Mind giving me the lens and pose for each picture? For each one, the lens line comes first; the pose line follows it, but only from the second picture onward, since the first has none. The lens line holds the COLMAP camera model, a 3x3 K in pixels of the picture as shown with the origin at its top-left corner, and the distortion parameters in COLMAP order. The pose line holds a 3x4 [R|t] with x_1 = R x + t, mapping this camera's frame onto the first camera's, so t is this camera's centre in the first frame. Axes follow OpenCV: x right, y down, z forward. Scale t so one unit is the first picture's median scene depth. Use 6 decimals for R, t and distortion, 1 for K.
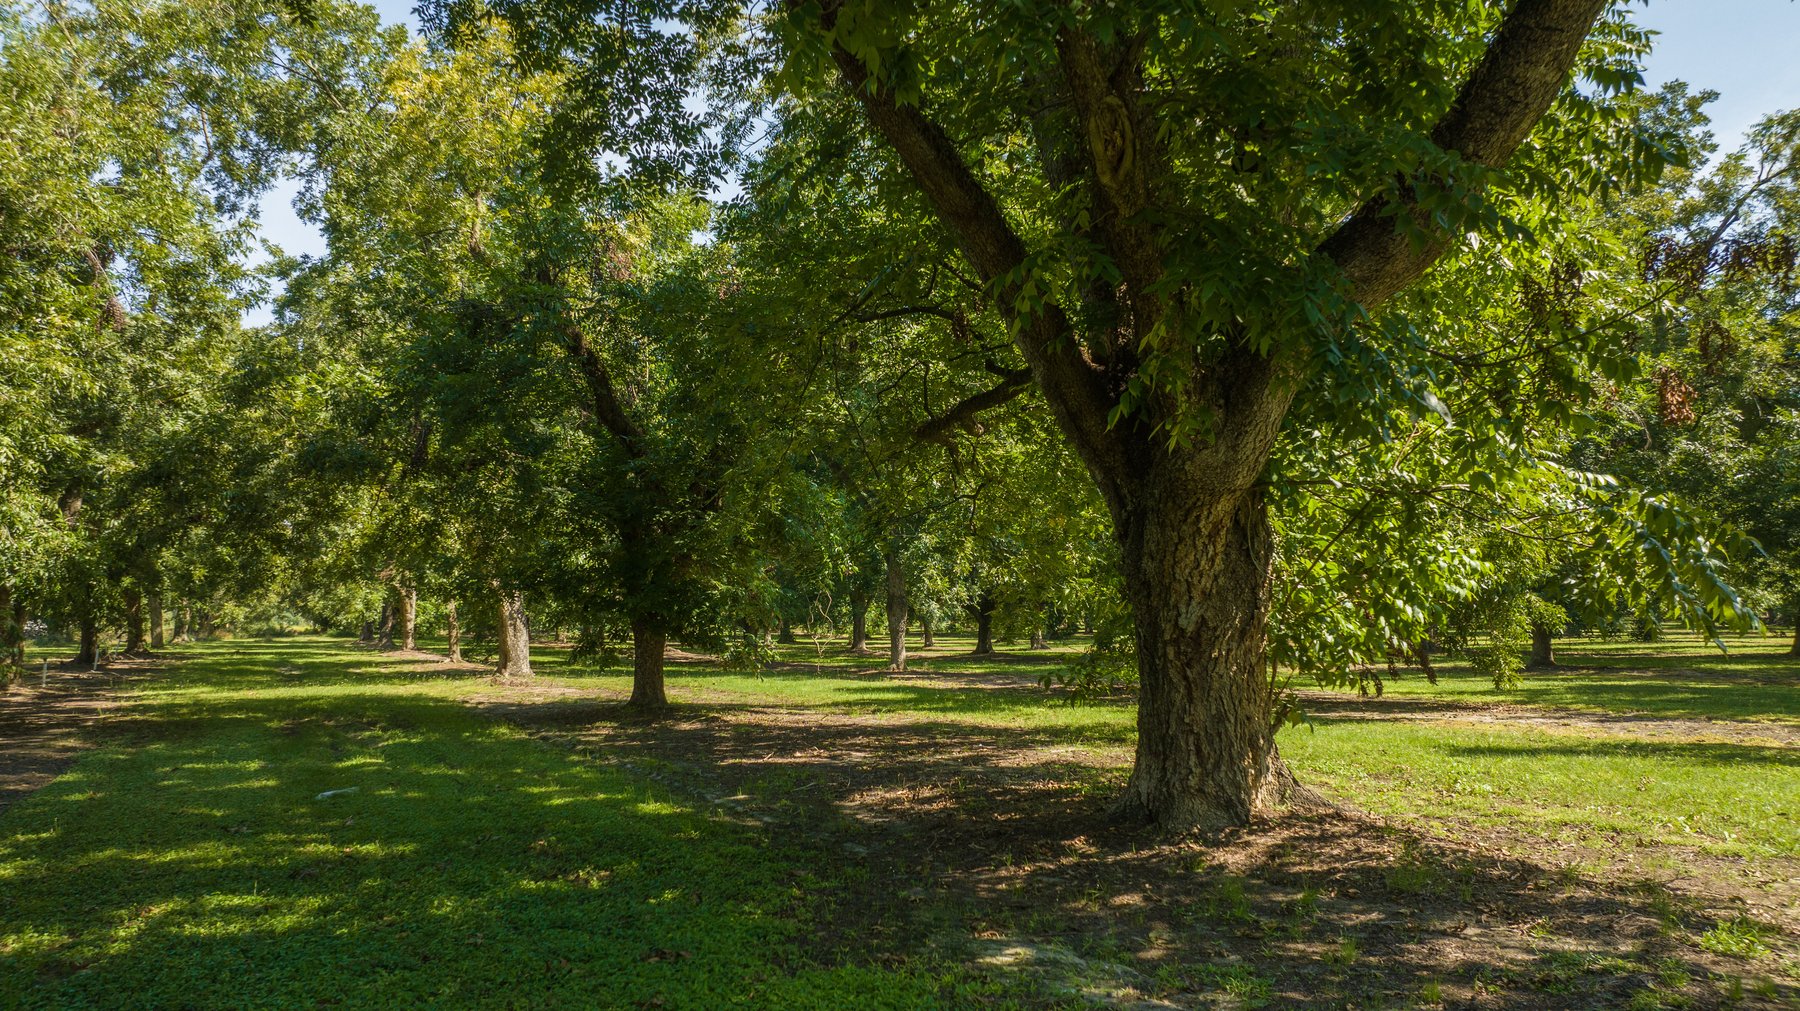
lens RADIAL K [[1270.1, 0, 900.0], [0, 1270.1, 505.5], [0, 0, 1]] dist [-0.039759, 0.044160]
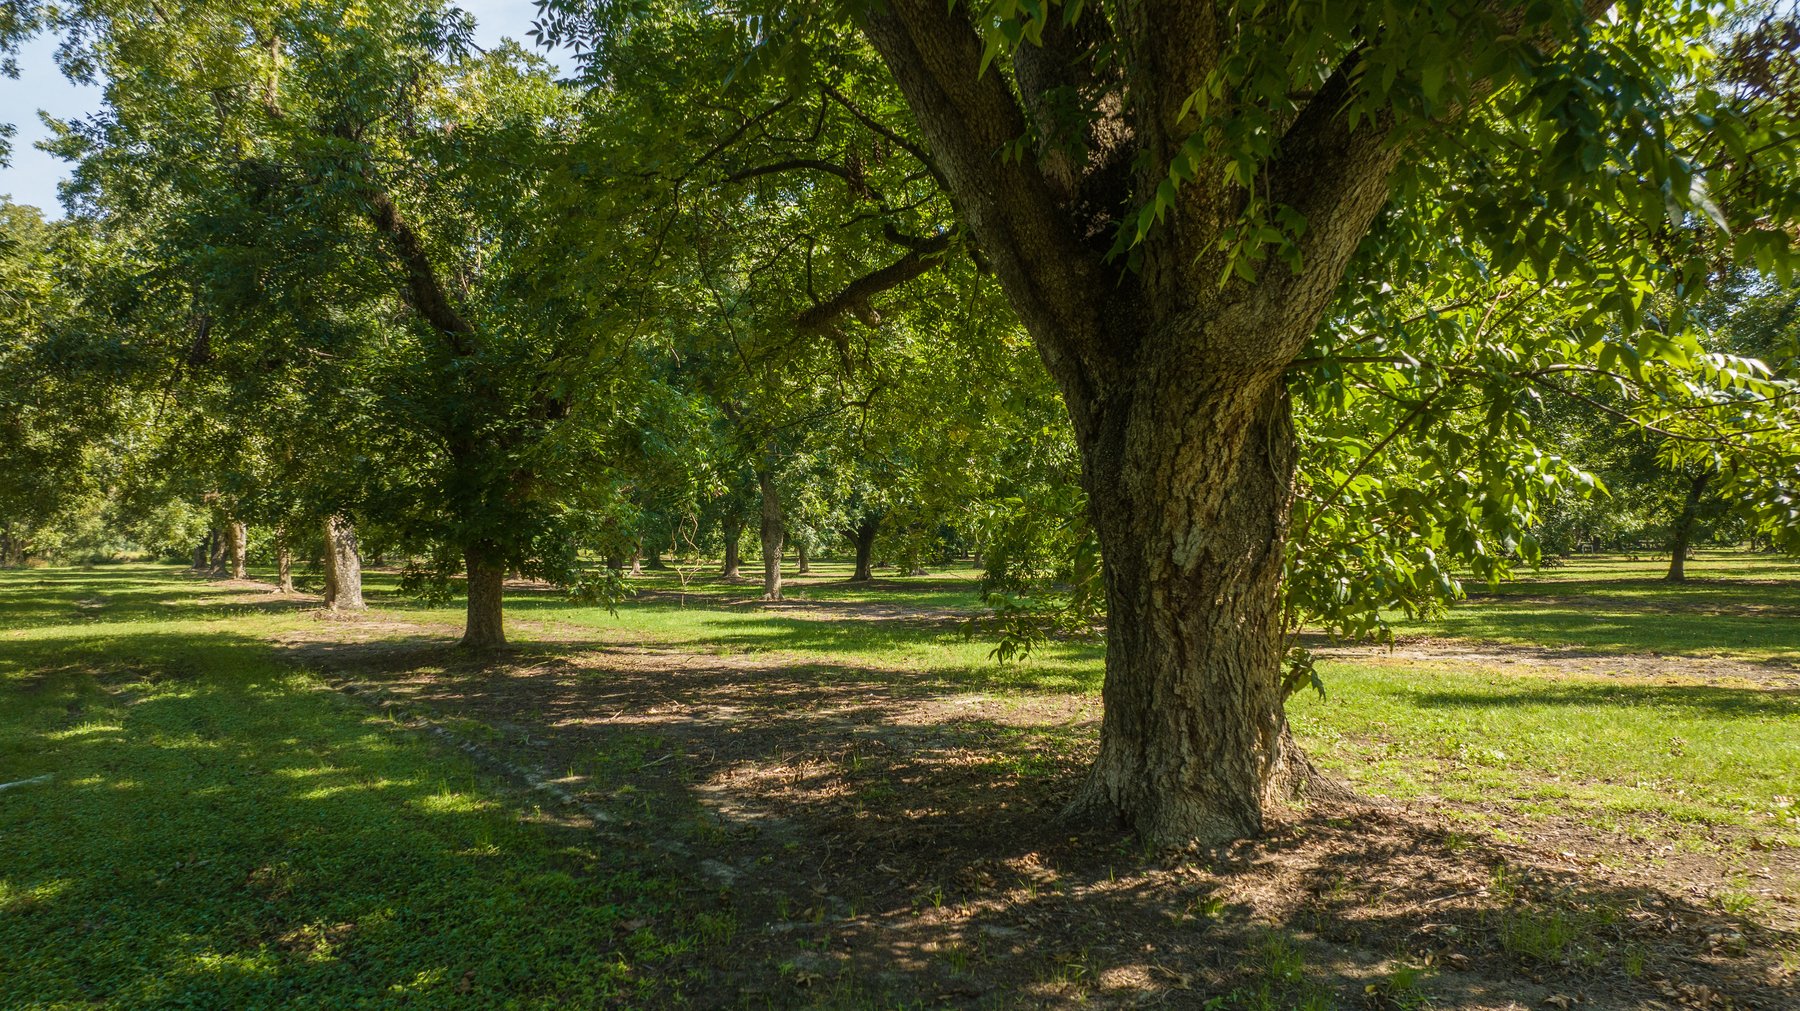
lens RADIAL K [[1270.1, 0, 900.0], [0, 1270.1, 505.5], [0, 0, 1]] dist [-0.039759, 0.044160]
pose [[0.995119, 0.001984, 0.098661, -0.001577], [-0.007817, 0.998241, 0.058767, 0.010100], [-0.098371, -0.059251, 0.993384, 0.137648]]
